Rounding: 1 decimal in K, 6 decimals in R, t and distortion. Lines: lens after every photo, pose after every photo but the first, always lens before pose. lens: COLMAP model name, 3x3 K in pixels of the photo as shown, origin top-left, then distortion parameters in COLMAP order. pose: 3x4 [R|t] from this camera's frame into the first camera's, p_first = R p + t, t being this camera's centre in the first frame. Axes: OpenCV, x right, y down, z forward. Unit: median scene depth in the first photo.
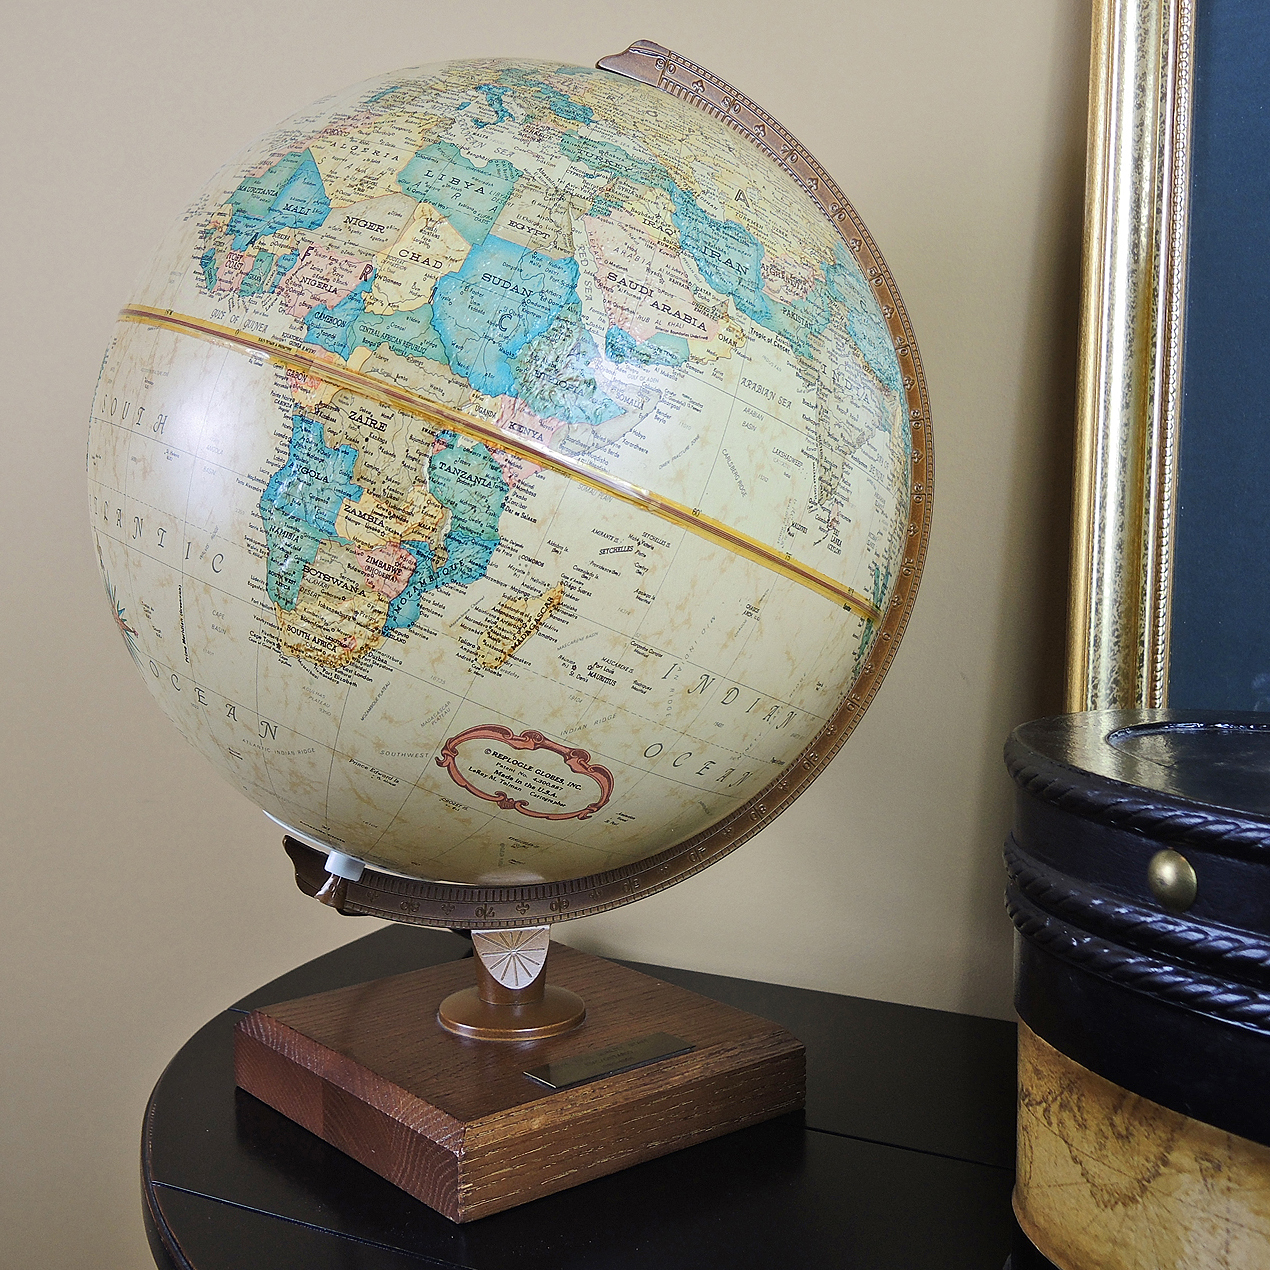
lens RADIAL K [[2004.9, 0, 635.0], [0, 2004.9, 635.0], [0, 0, 1]] dist [-0.021519, -0.061186]
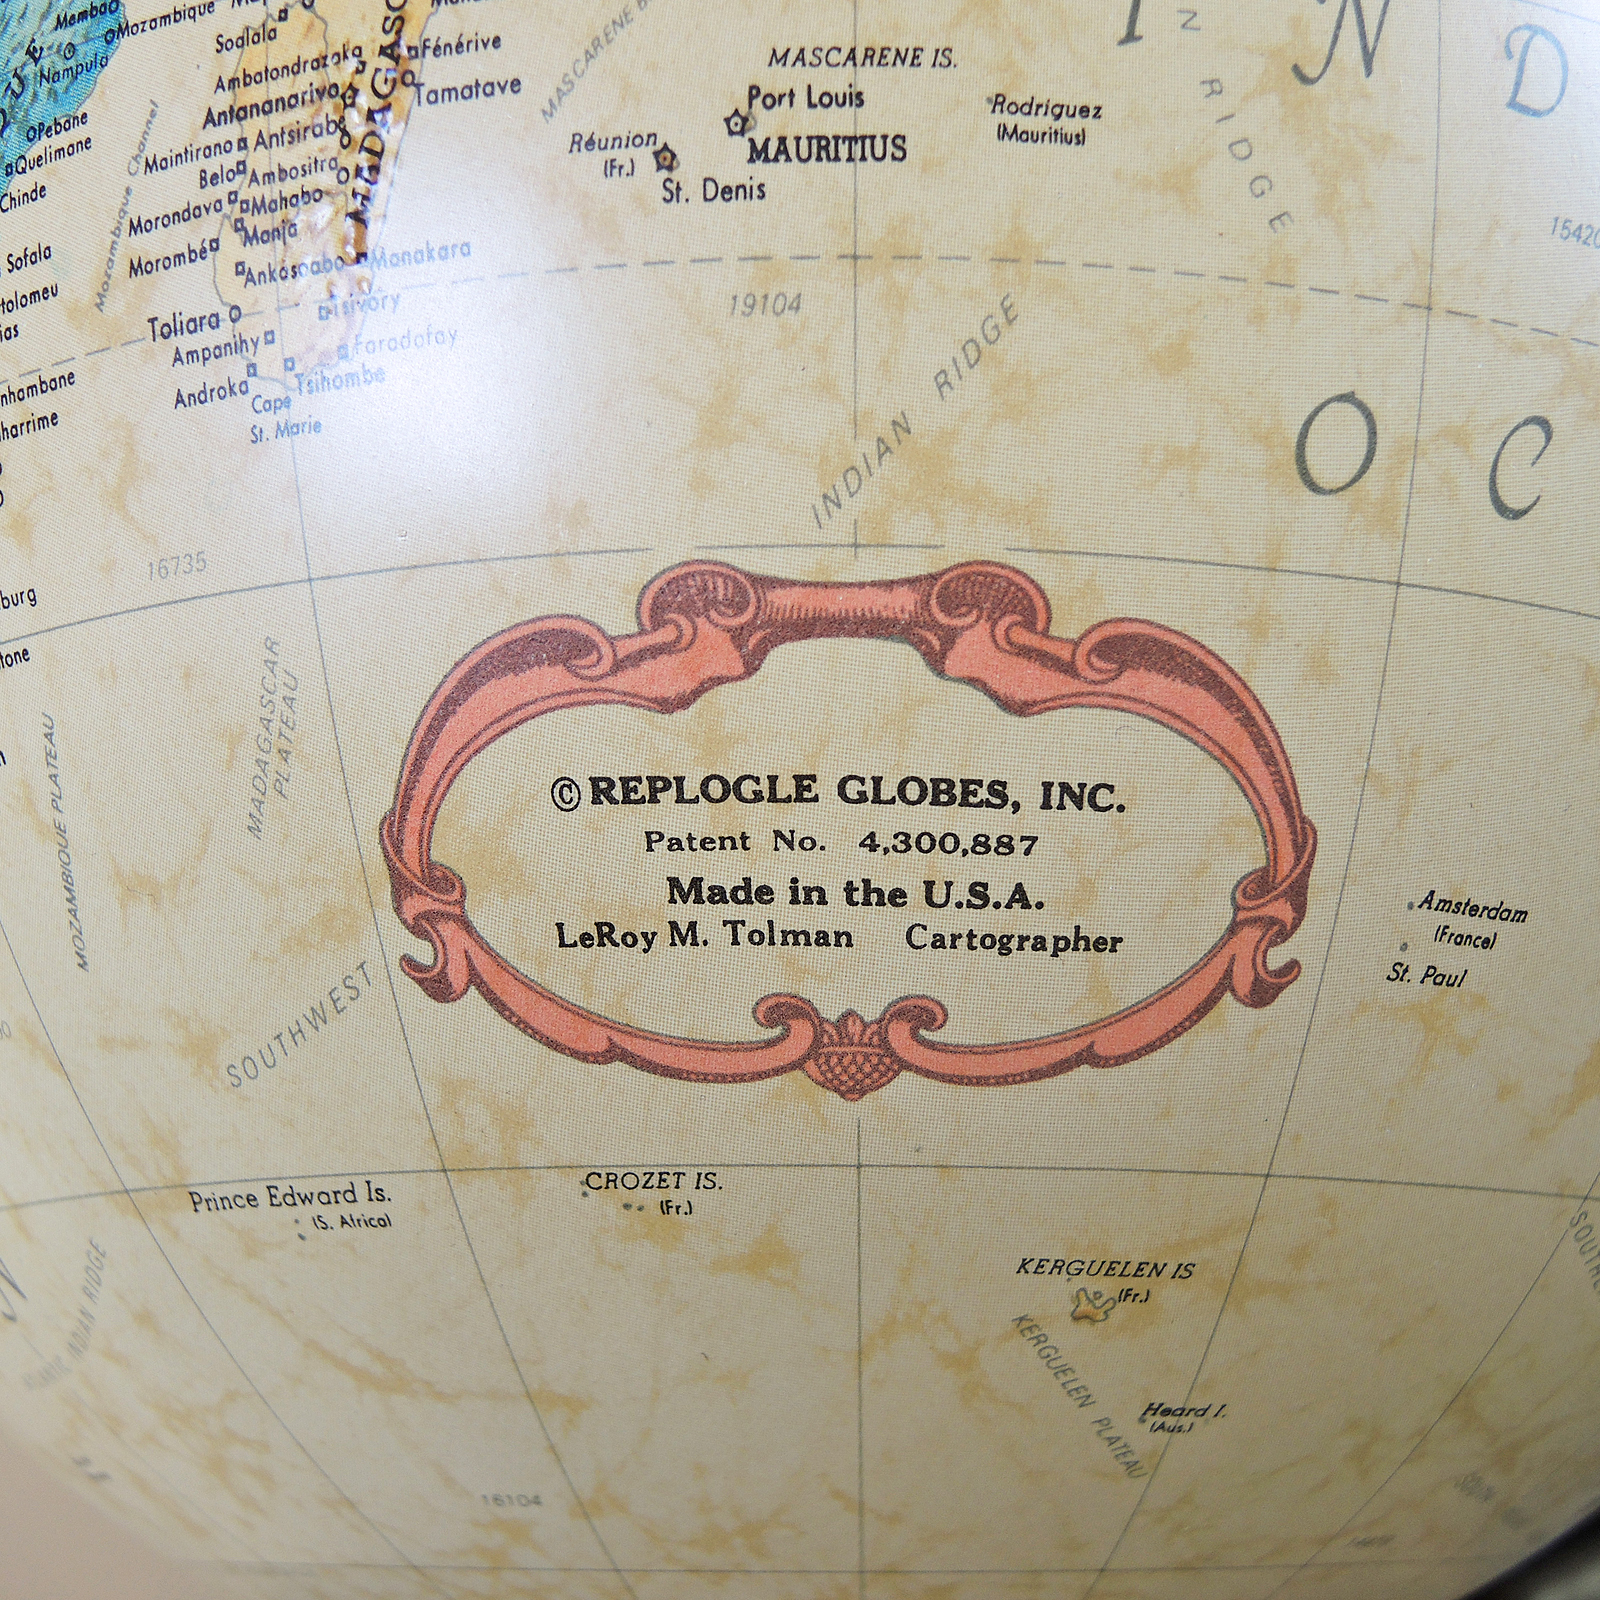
lens RADIAL K [[1935.0, 0, 800.0], [0, 1935.0, 800.0], [0, 0, 1]] dist [-0.071034, 0.001230]
pose [[0.808100, -0.532493, -0.251846, -0.004779], [0.340795, 0.771370, -0.537445, 0.173160], [0.480452, 0.348481, 0.804815, 0.856396]]
